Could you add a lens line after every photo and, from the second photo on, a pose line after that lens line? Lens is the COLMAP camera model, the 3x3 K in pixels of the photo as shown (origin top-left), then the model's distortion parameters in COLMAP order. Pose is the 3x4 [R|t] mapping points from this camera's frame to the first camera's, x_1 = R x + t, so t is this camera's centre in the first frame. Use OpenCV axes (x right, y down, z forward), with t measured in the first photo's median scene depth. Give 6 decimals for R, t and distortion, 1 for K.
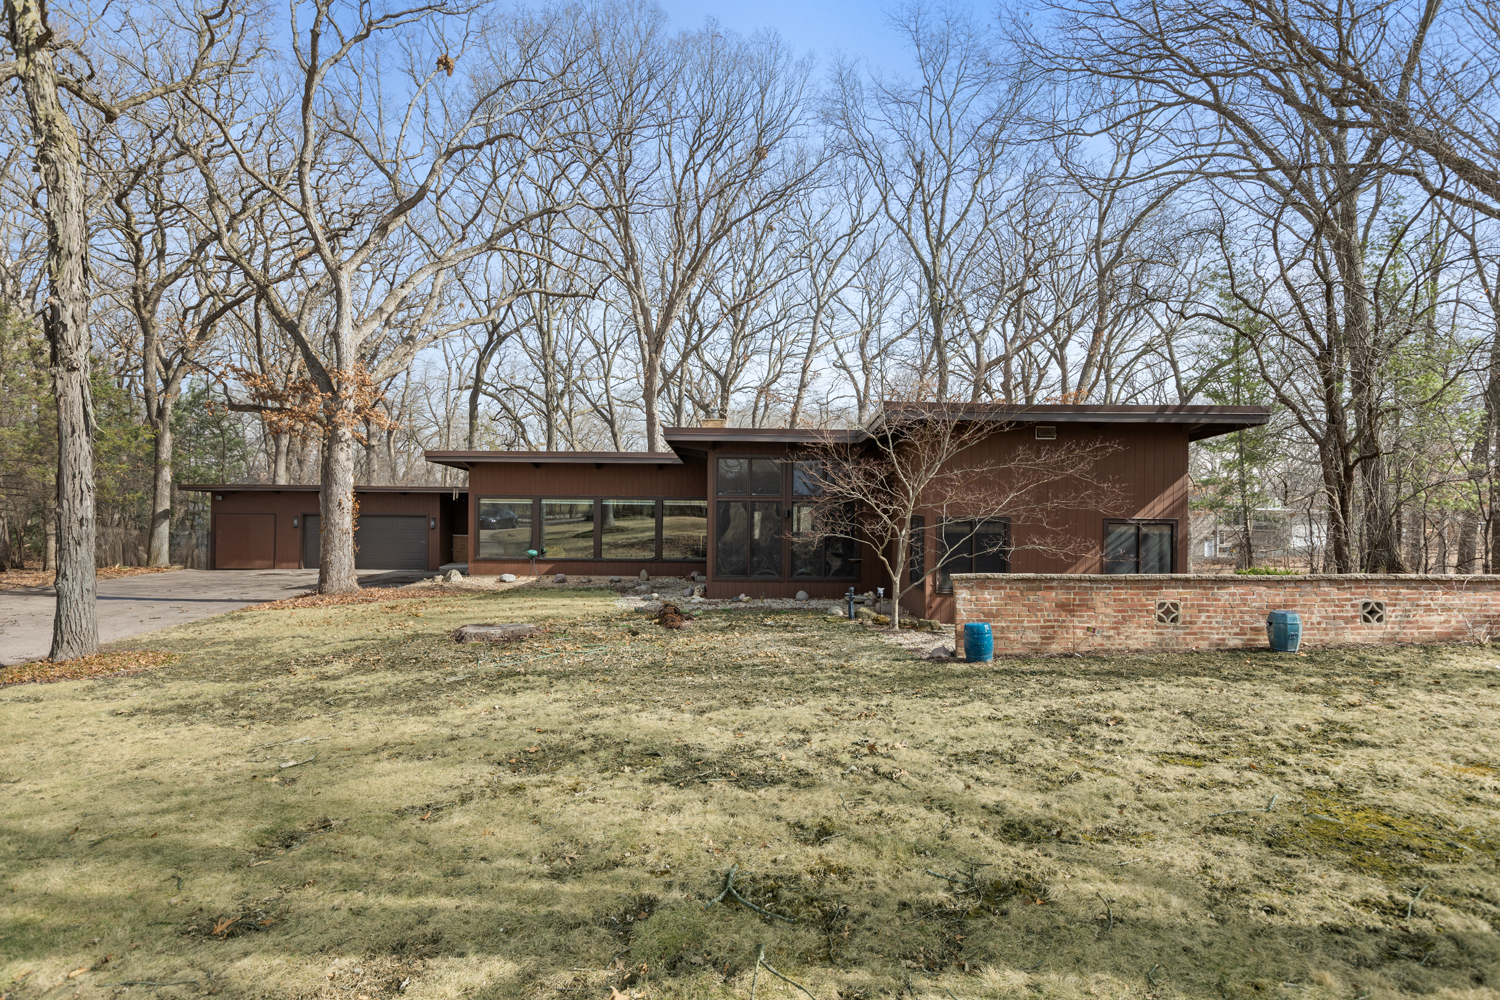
lens RADIAL K [[888.0, 0, 751.4], [0, 888.0, 465.9], [0, 0, 1]] dist [0.044508, -0.000979]
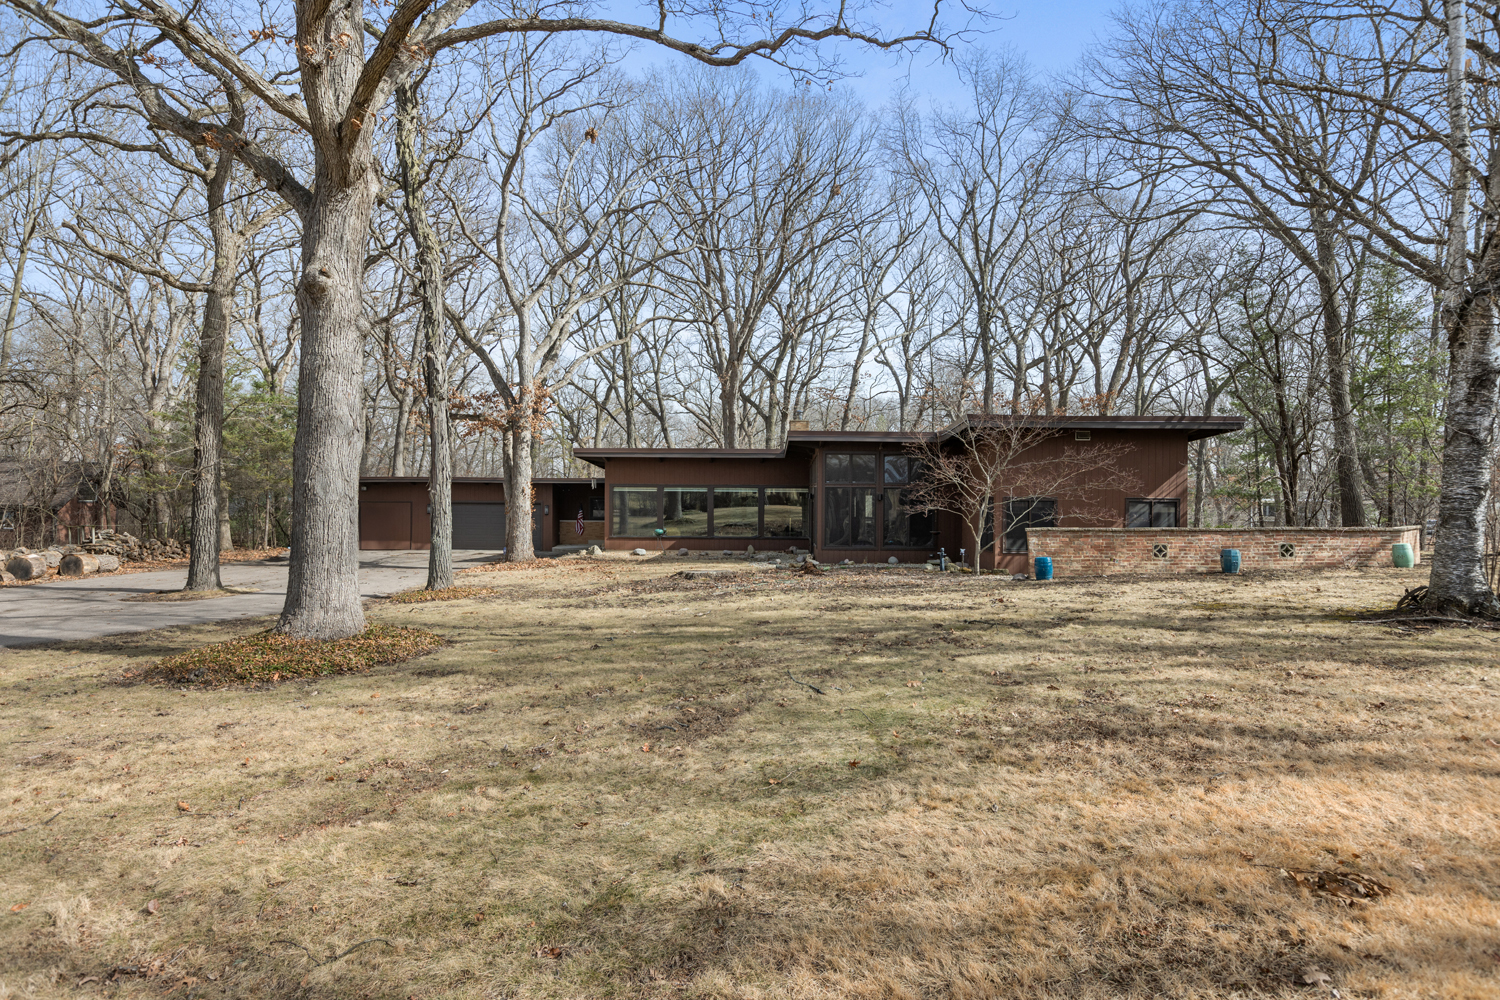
lens RADIAL K [[920.4, 0, 750.0], [0, 920.4, 500.0], [0, 0, 1]] dist [-0.000143, 0.001034]
pose [[0.999733, -0.002824, -0.022939, -0.065375], [0.003849, 0.998990, 0.044774, -0.001356], [0.022789, -0.044850, 0.998734, -0.185038]]
